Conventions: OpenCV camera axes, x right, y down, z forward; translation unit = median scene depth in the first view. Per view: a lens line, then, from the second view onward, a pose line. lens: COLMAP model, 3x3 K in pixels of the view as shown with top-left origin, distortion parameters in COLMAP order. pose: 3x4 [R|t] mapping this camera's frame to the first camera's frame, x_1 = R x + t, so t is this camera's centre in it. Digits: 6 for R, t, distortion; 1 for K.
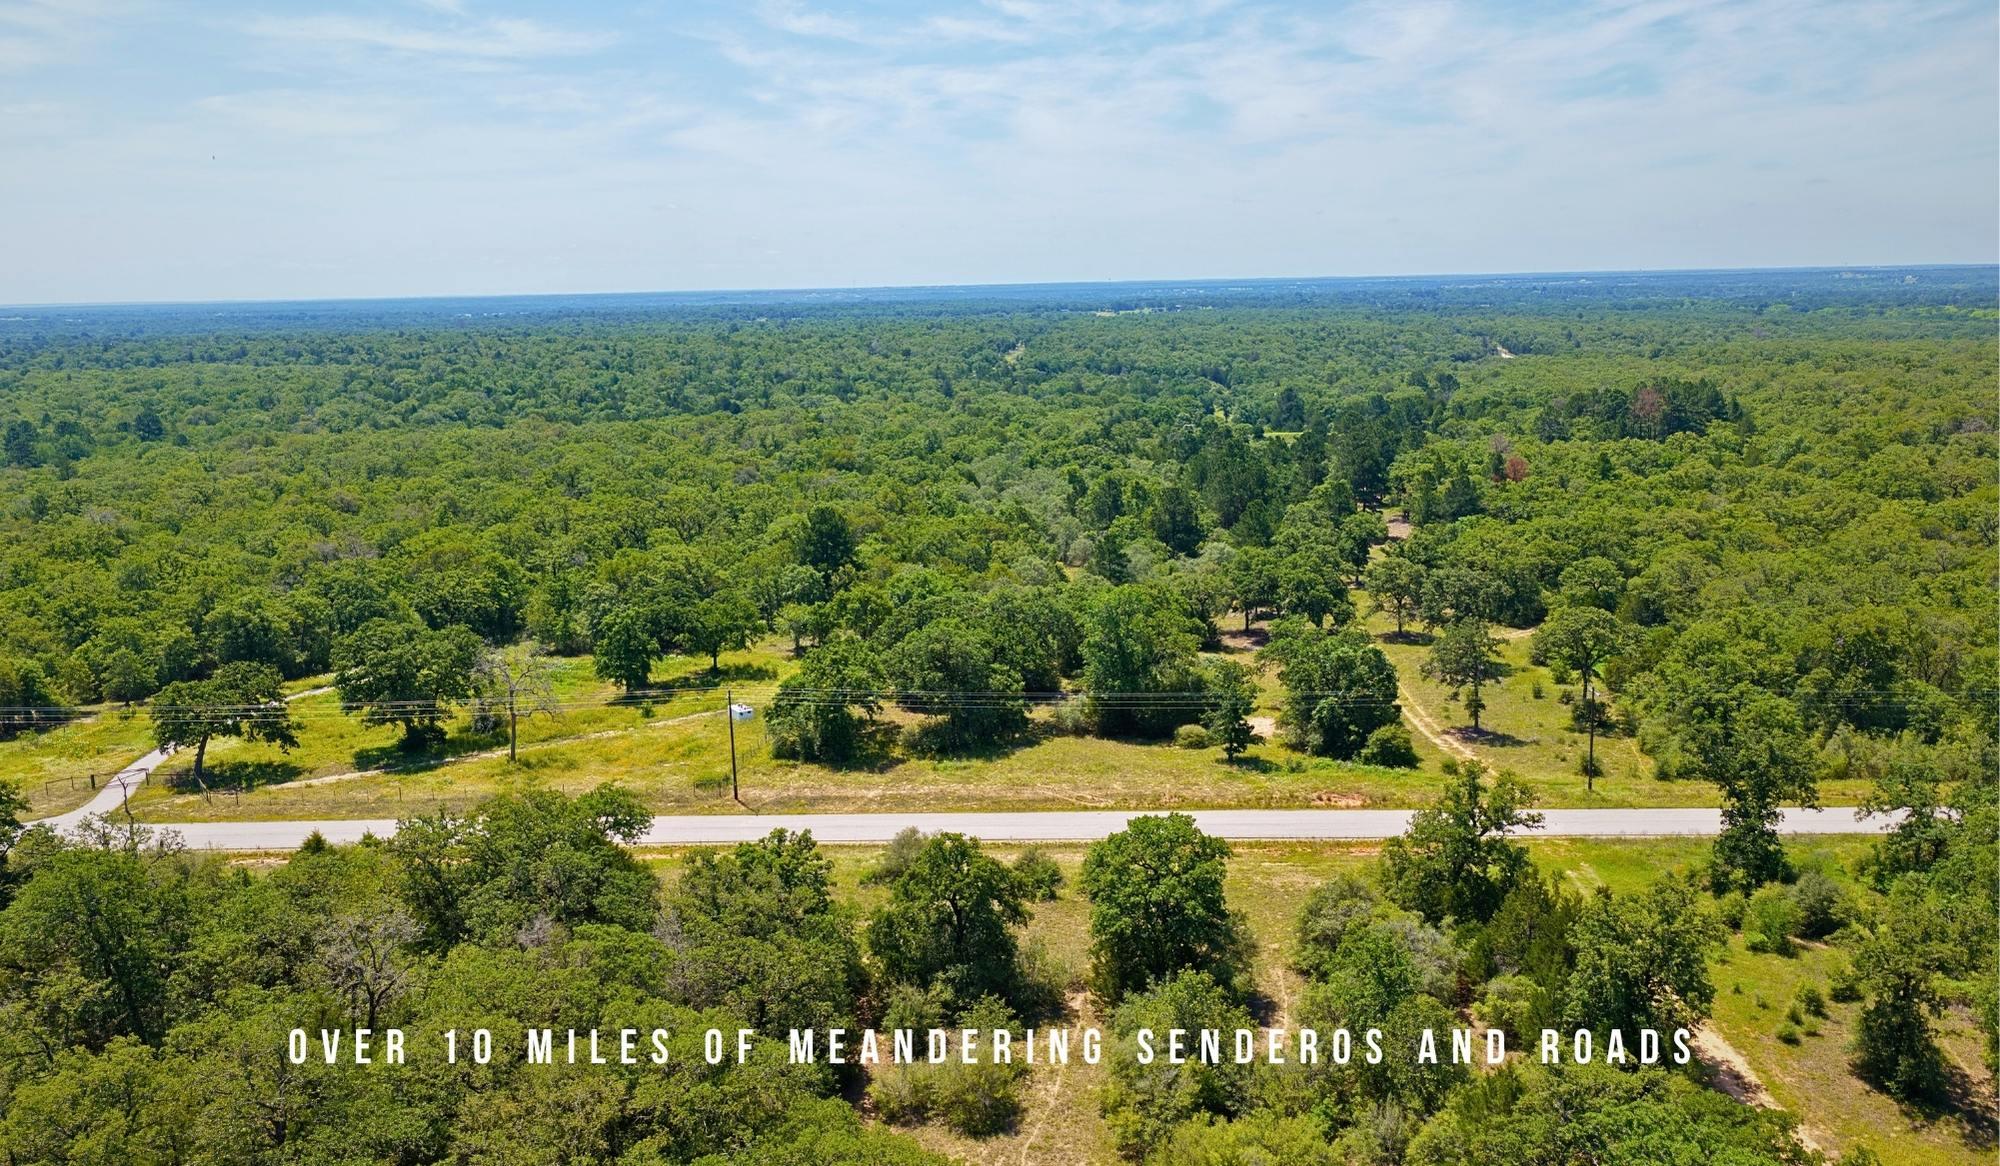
lens RADIAL K [[1693.3, 0, 995.5], [0, 1693.3, 578.5], [0, 0, 1]] dist [-0.011467, 0.036021]
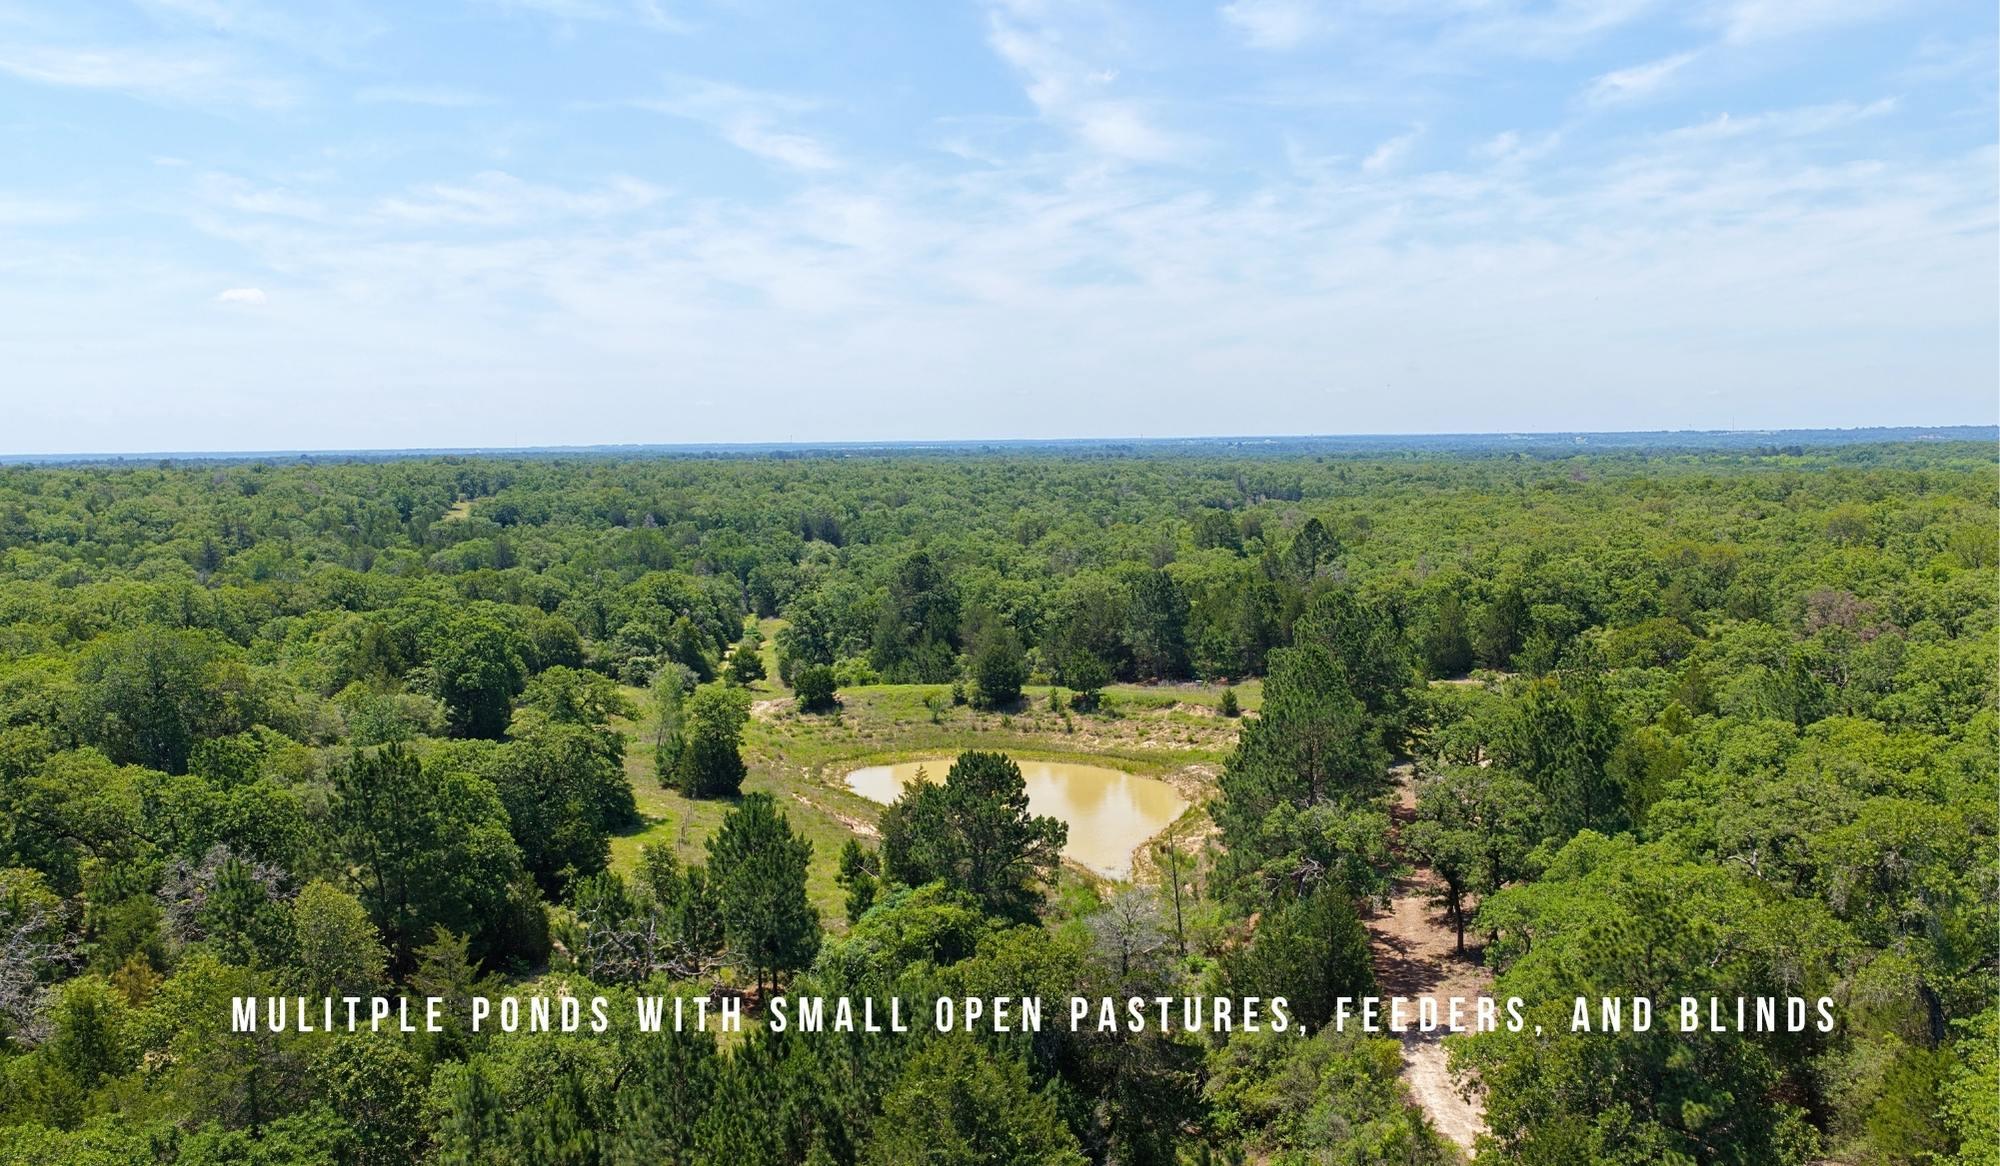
lens RADIAL K [[1693.3, 0, 999.4], [0, 1693.3, 582.9], [0, 0, 1]] dist [-0.011467, 0.036021]
pose [[0.983780, -0.006694, 0.179252, 0.078339], [0.023155, 0.995682, -0.089898, -0.045709], [-0.177877, 0.092590, 0.979687, 0.398792]]
